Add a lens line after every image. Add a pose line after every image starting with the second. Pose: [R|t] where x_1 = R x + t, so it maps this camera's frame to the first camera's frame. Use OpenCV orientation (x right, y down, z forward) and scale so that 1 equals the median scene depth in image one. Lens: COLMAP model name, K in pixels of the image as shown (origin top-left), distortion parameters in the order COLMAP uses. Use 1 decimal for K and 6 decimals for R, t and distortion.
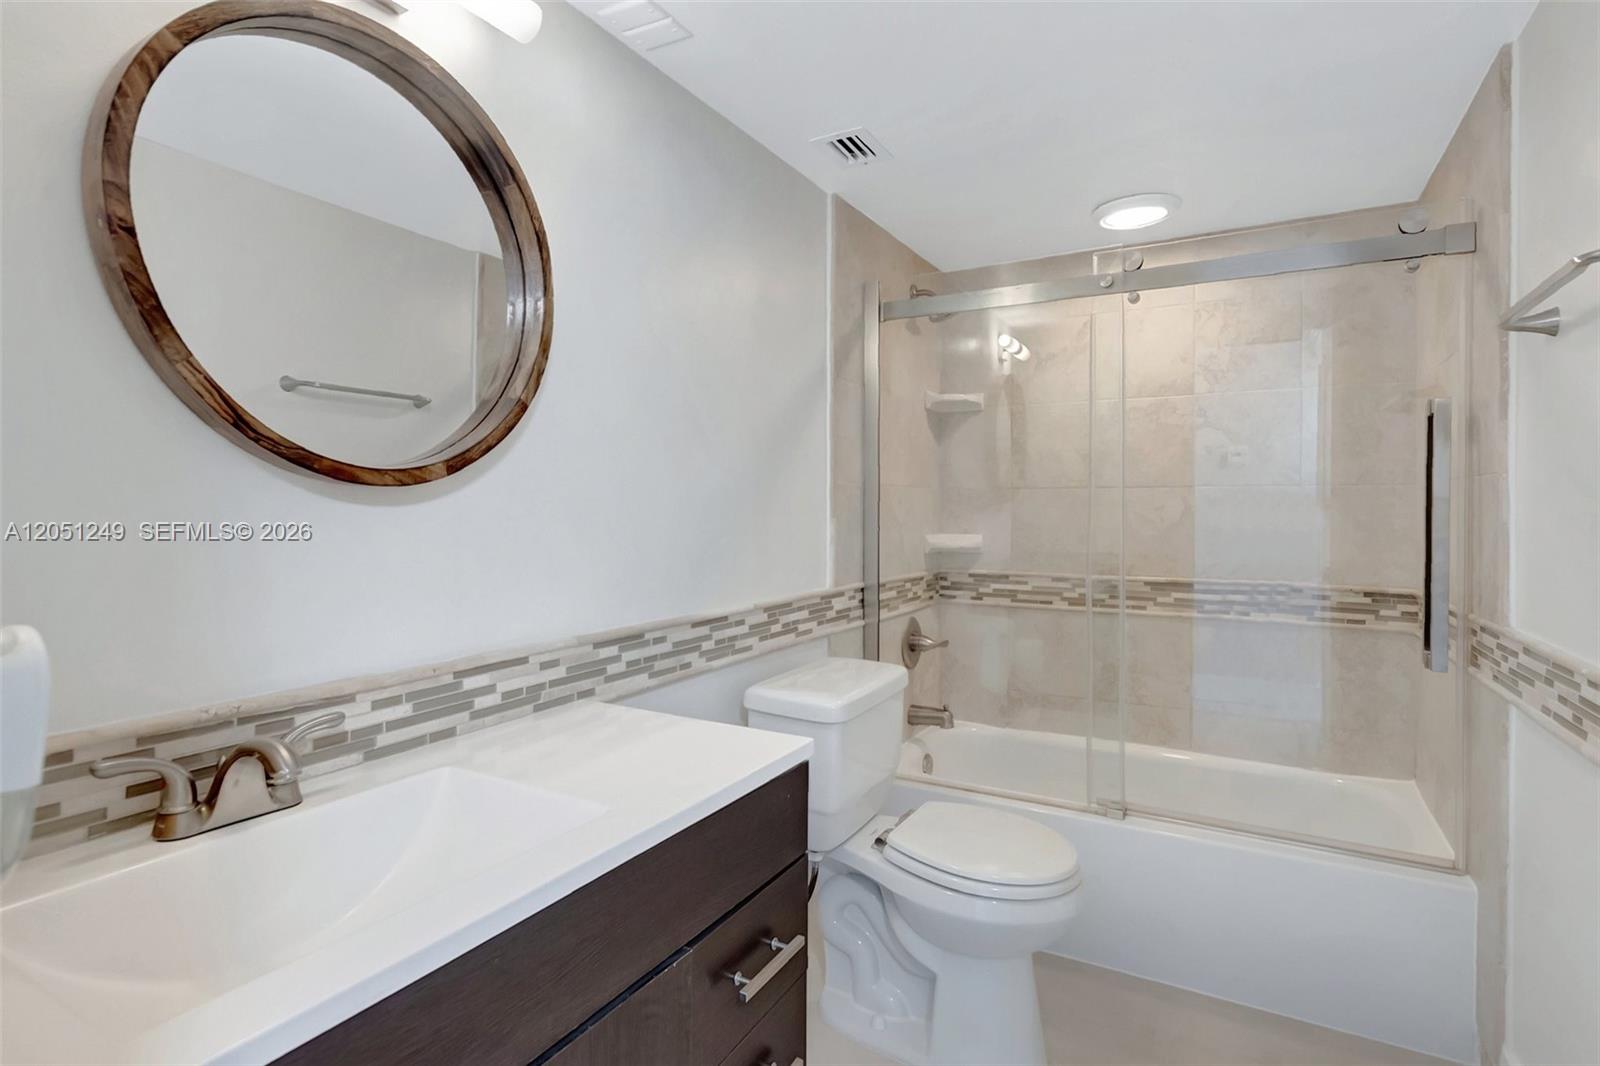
lens RADIAL K [[804.7, 0, 803.1], [0, 804.7, 510.6], [0, 0, 1]] dist [-0.004165, 0.000119]
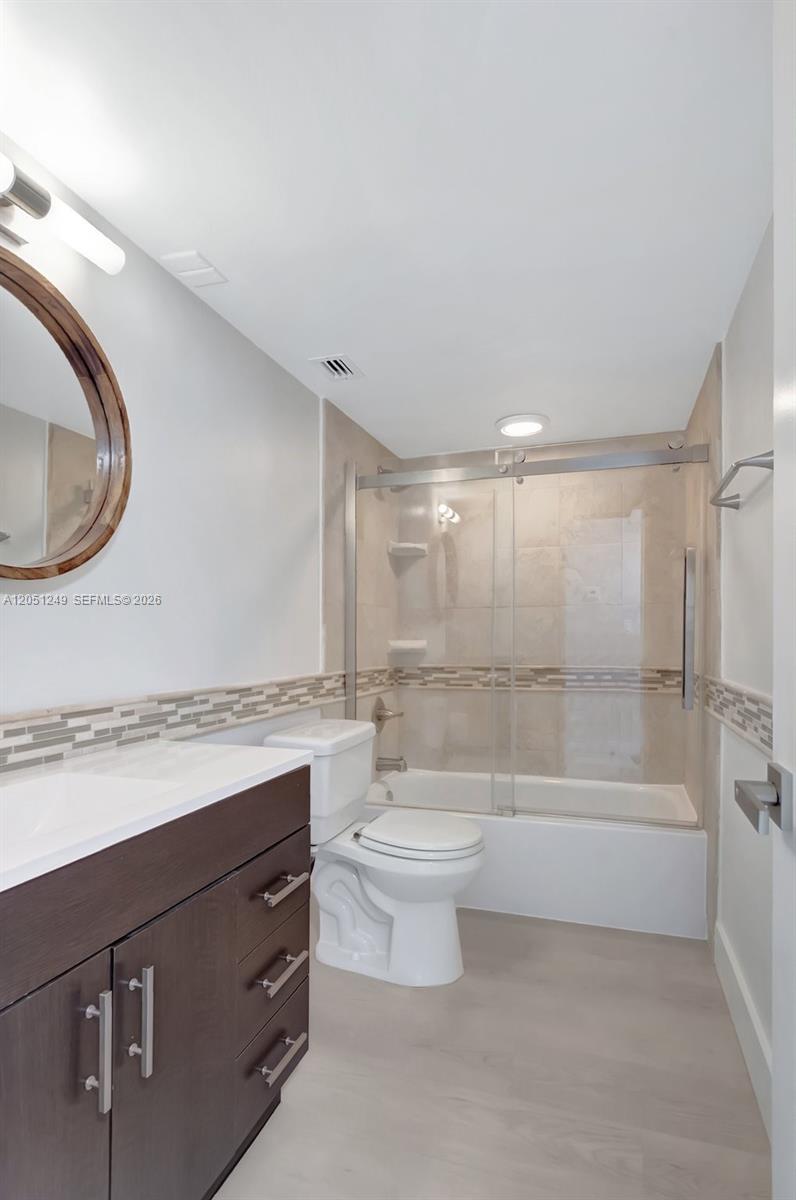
lens RADIAL K [[603.5, 0, 414.5], [0, 603.5, 643.8], [0, 0, 1]] dist [-0.004165, 0.000119]
pose [[0.981176, -0.001678, 0.193109, -0.016202], [-0.000119, 0.999957, 0.009296, 0.042790], [-0.193116, -0.009144, 0.981133, -0.112030]]
